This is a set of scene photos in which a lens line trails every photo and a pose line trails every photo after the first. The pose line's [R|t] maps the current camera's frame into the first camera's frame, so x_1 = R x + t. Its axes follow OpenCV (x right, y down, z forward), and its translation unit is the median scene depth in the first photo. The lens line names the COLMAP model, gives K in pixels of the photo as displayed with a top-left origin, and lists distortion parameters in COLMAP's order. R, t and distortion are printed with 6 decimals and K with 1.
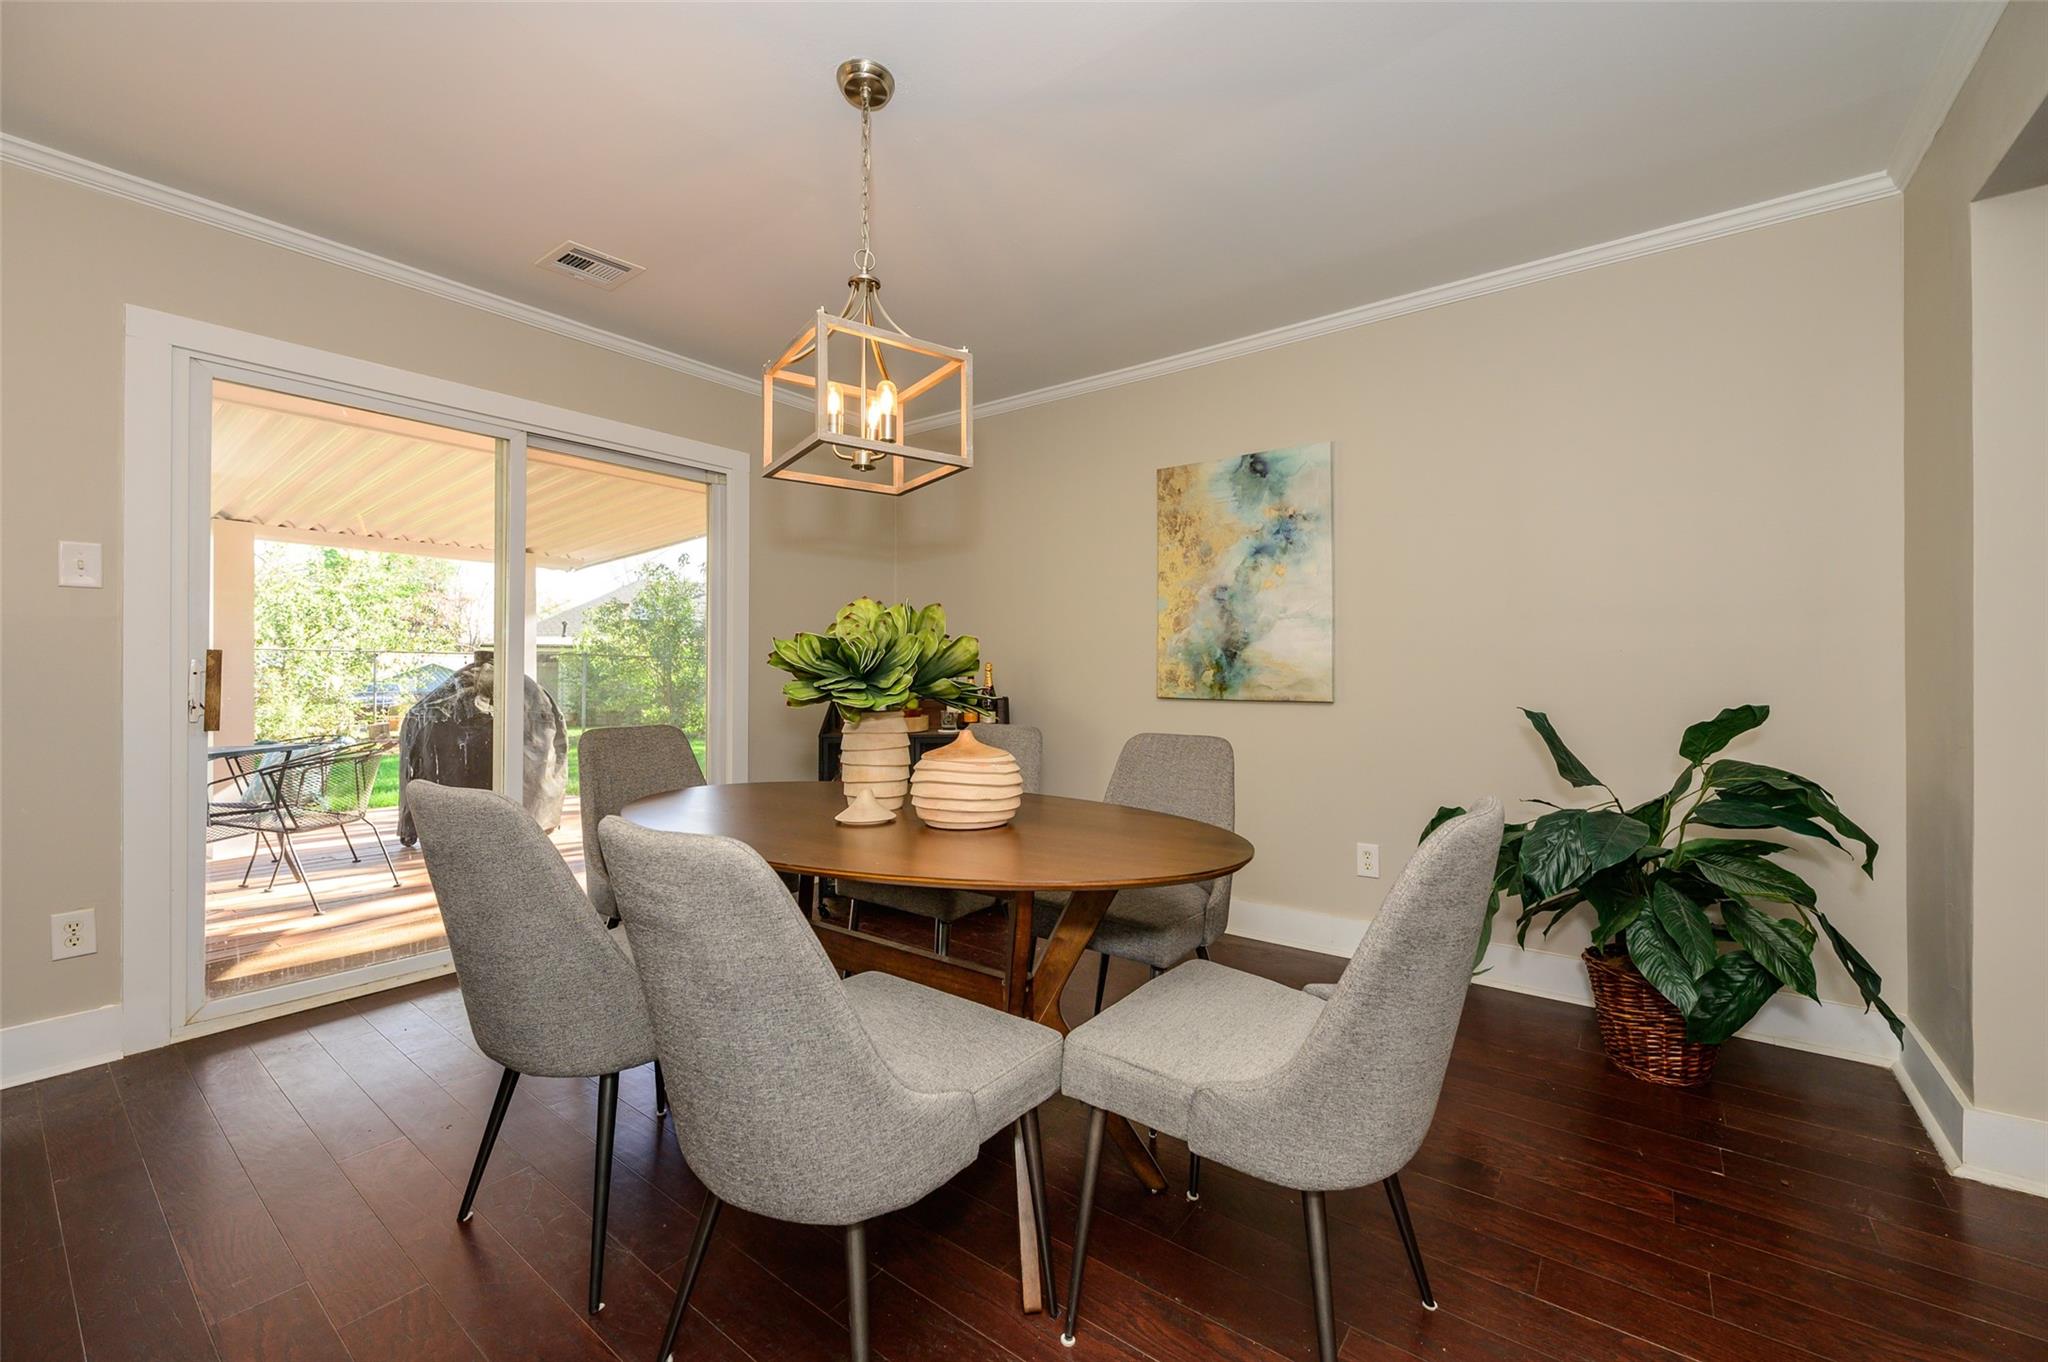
lens RADIAL K [[810.2, 0, 1024.1], [0, 810.2, 670.3], [0, 0, 1]] dist [0.000827, -0.000284]
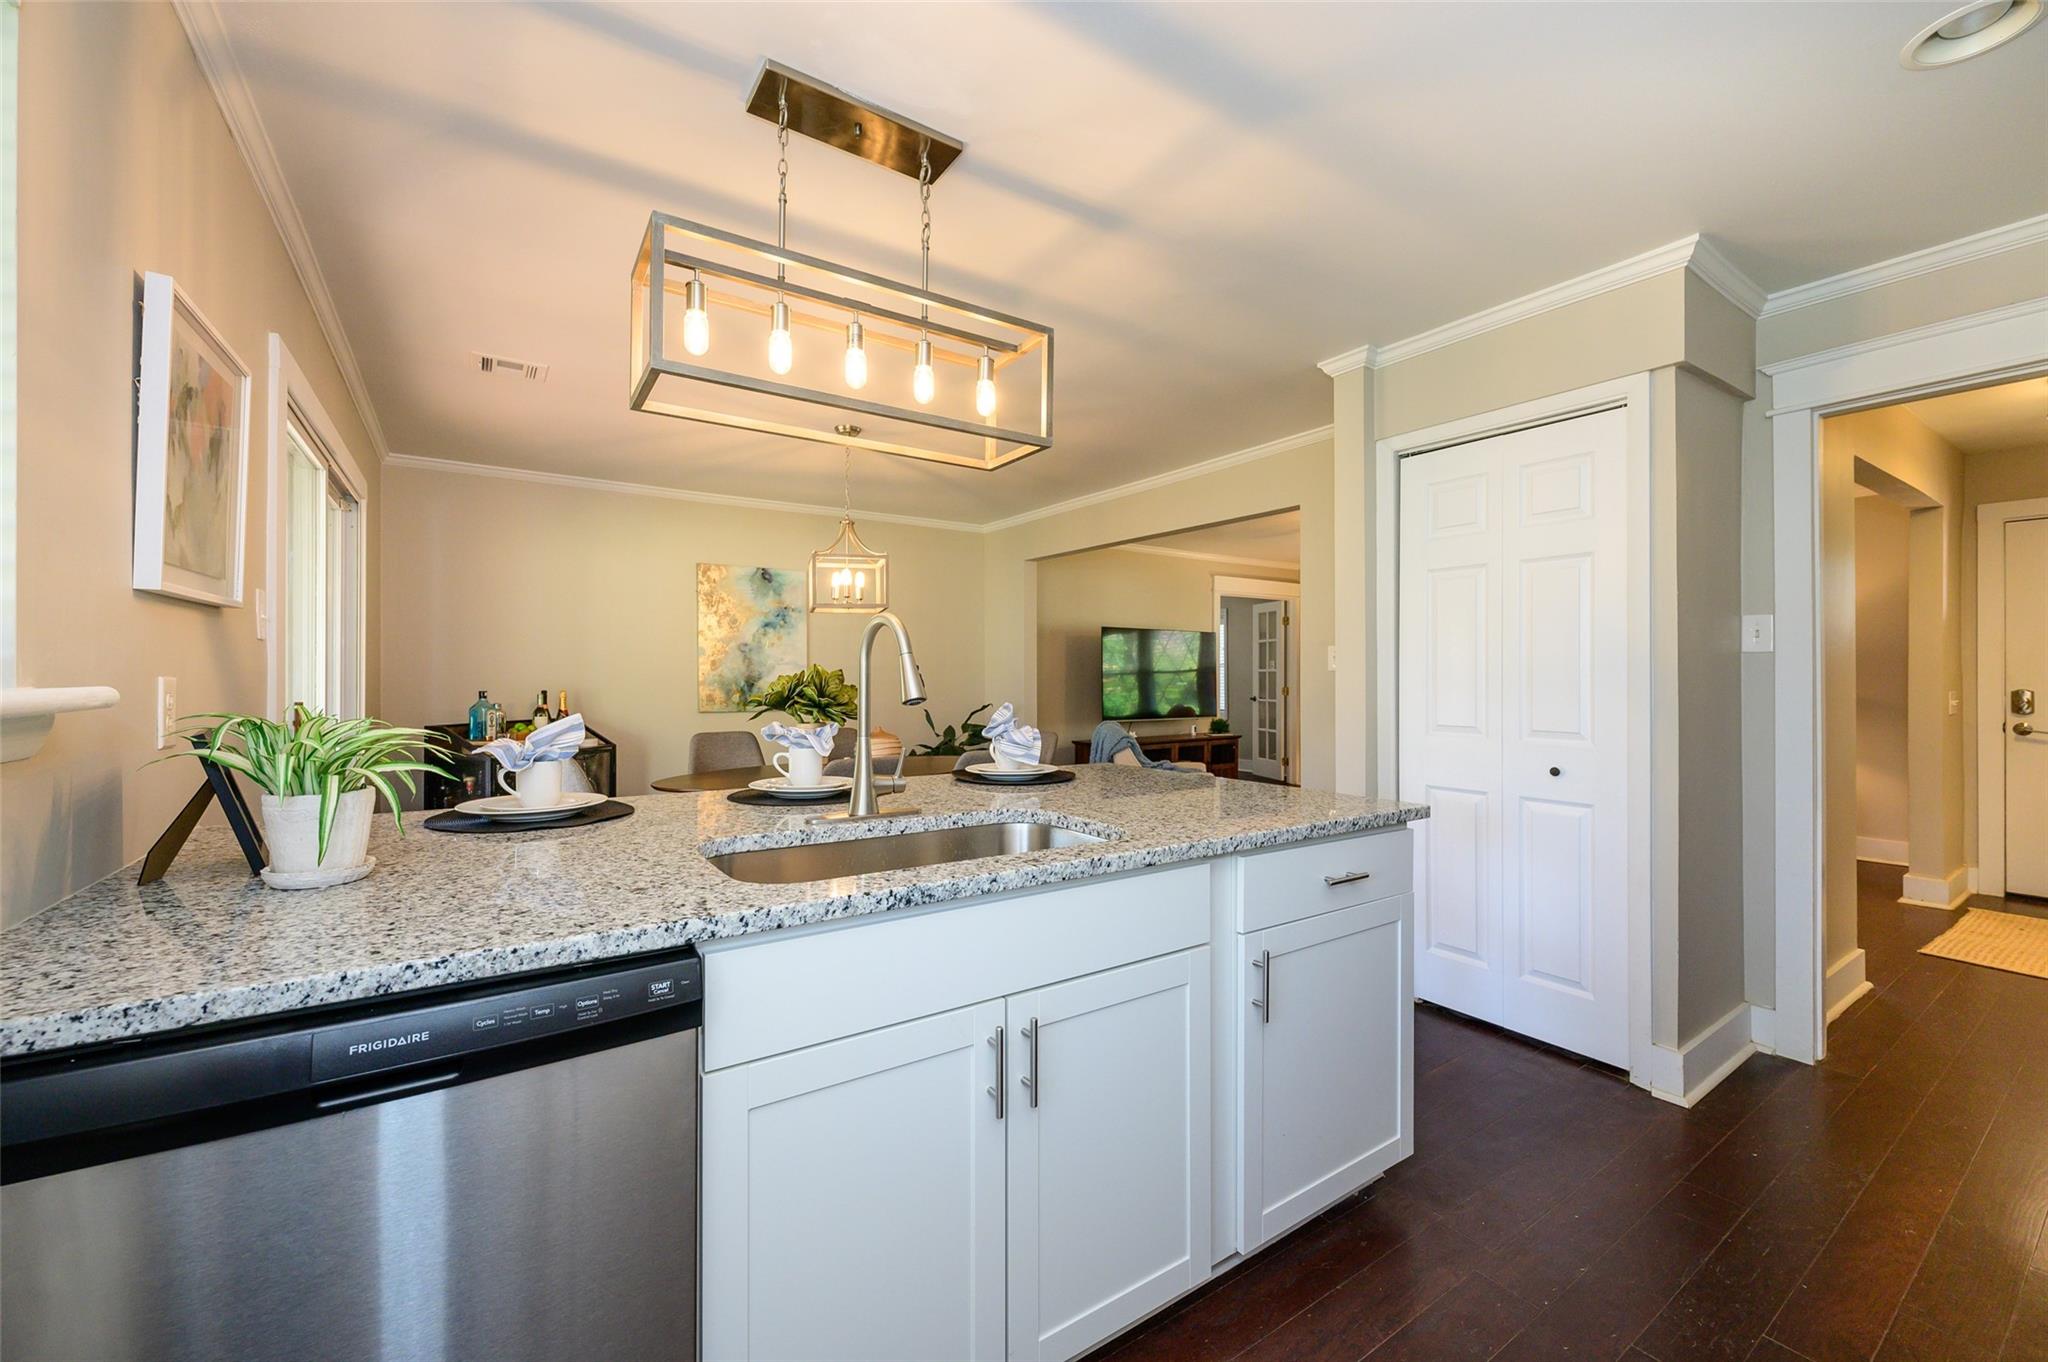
lens RADIAL K [[810.2, 0, 1021.3], [0, 810.2, 674.7], [0, 0, 1]] dist [0.000827, -0.000284]
pose [[0.320264, -0.001955, 0.947326, -1.190896], [0.001287, 0.999998, 0.001628, -0.042804], [-0.947327, 0.000698, 0.320266, -0.073240]]
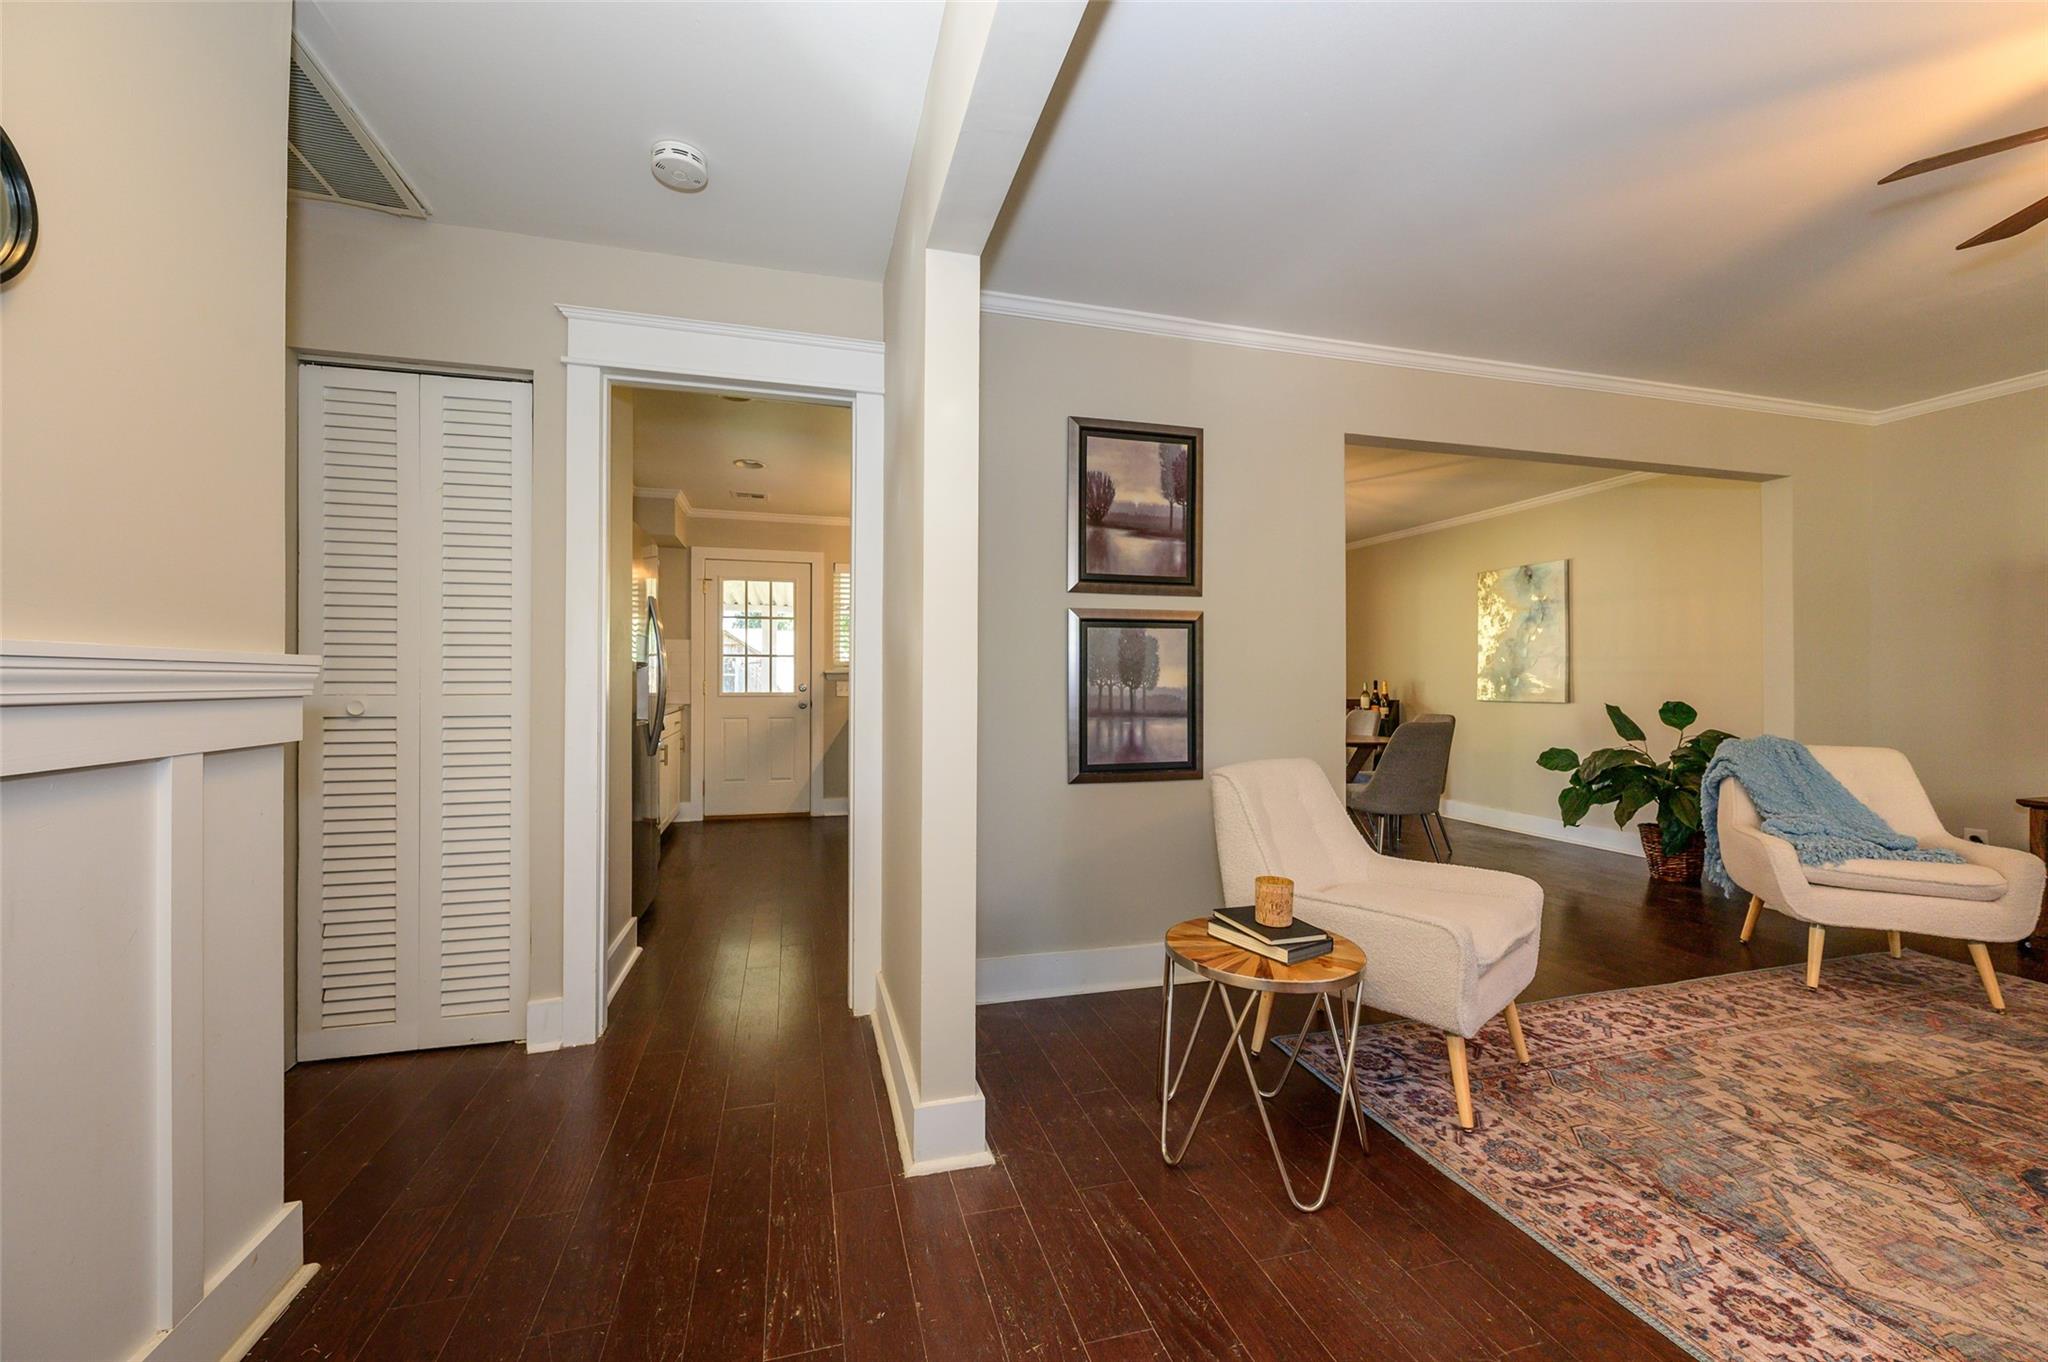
lens RADIAL K [[810.2, 0, 1021.7], [0, 810.2, 679.1], [0, 0, 1]] dist [0.000827, -0.000284]
pose [[0.802527, -0.003215, -0.596607, 0.463961], [-0.000732, 0.999979, -0.006373, -0.001469], [0.596615, 0.005551, 0.802509, -1.140577]]
